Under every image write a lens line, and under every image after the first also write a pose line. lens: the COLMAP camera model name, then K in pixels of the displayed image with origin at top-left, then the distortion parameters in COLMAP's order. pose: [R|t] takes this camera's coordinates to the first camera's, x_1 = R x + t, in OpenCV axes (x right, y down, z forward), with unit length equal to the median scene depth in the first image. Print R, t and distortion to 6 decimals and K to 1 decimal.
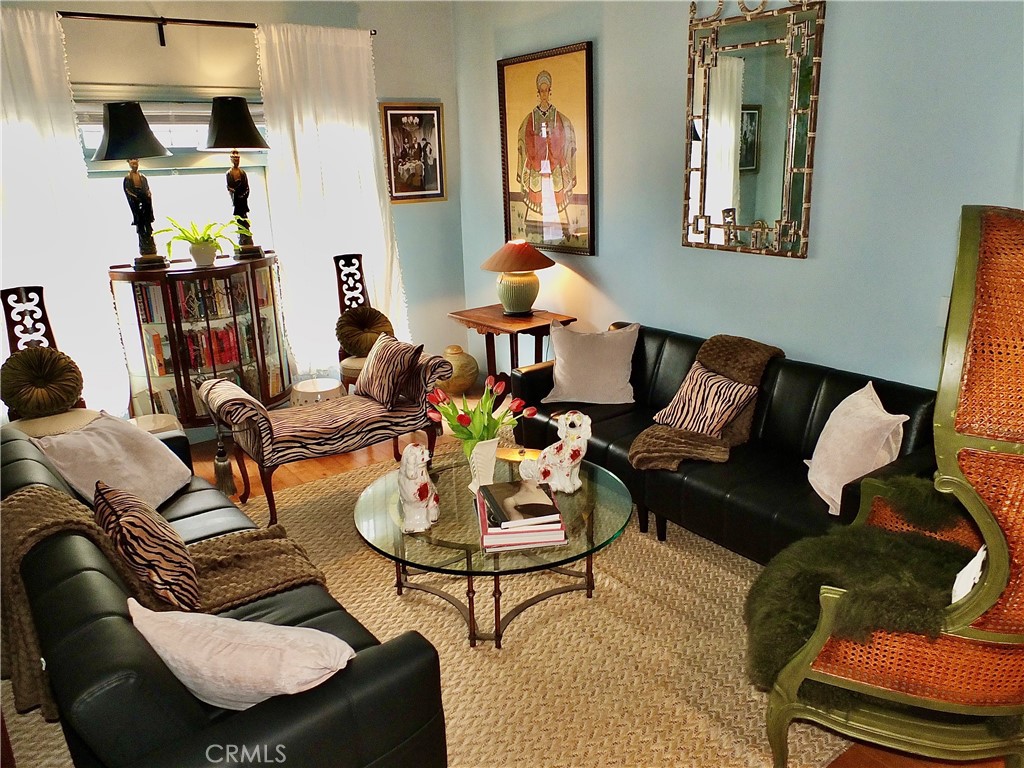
lens RADIAL K [[778.2, 0, 512.0], [0, 778.2, 384.0], [0, 0, 1]] dist [-0.003169, -0.013119]
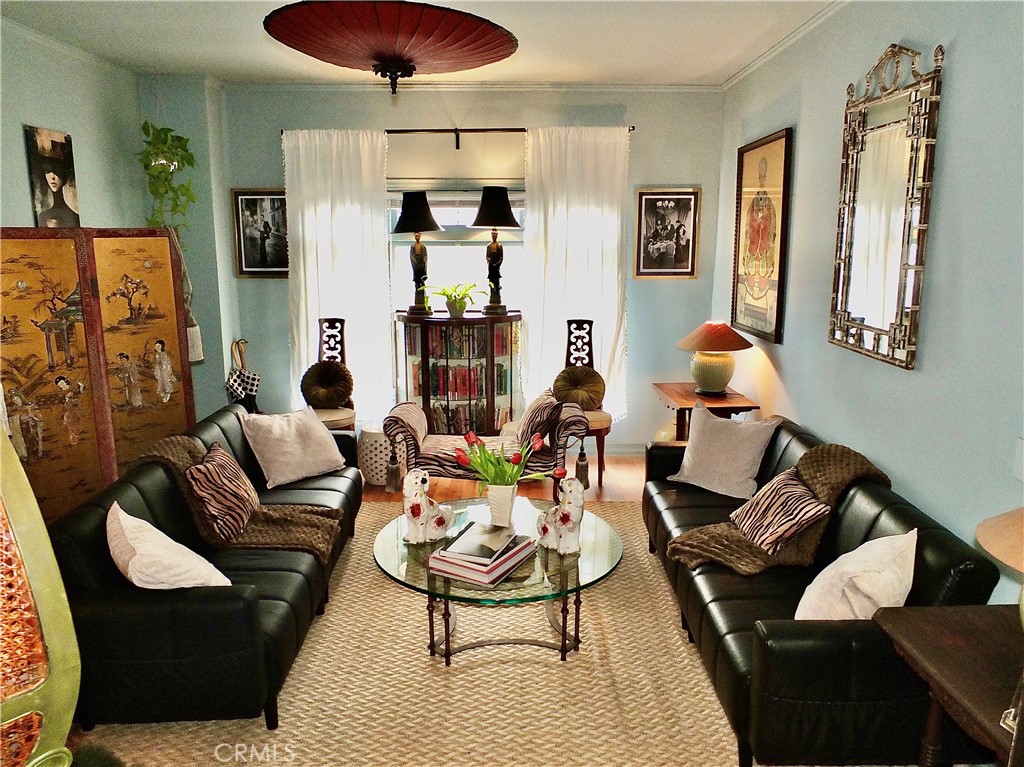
lens RADIAL K [[754.6, 0, 512.0], [0, 754.6, 383.5], [0, 0, 1]] dist [-0.014927, -0.006725]
pose [[0.787954, 0.144447, -0.598551, 0.421193], [-0.193980, 0.980828, -0.018662, -0.038505], [0.584380, 0.130811, 0.800867, 0.078518]]
